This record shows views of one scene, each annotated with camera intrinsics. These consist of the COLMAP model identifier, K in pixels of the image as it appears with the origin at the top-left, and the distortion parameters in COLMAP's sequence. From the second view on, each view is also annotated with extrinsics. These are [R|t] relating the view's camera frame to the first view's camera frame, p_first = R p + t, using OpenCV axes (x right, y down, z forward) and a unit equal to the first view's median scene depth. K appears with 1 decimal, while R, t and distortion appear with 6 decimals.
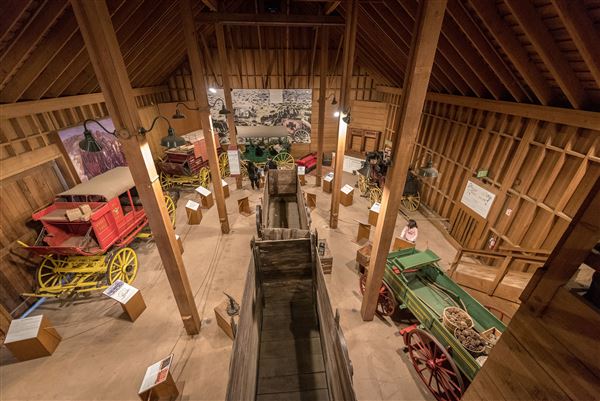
lens RADIAL K [[239.0, 0, 298.1], [0, 239.0, 199.6], [0, 0, 1]] dist [-0.000640, -0.000163]
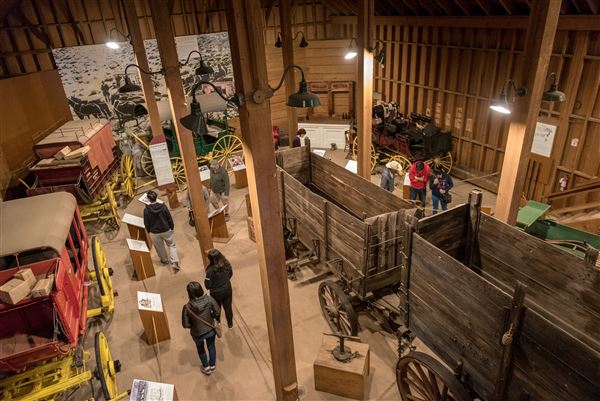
lens RADIAL K [[396.4, 0, 301.4], [0, 396.4, 201.6], [0, 0, 1]] dist [-0.005657, 0.002009]
pose [[0.921173, -0.230359, 0.313649, -0.473790], [0.239797, 0.970784, 0.008719, 0.011289], [-0.306493, 0.067180, 0.949499, -0.024368]]
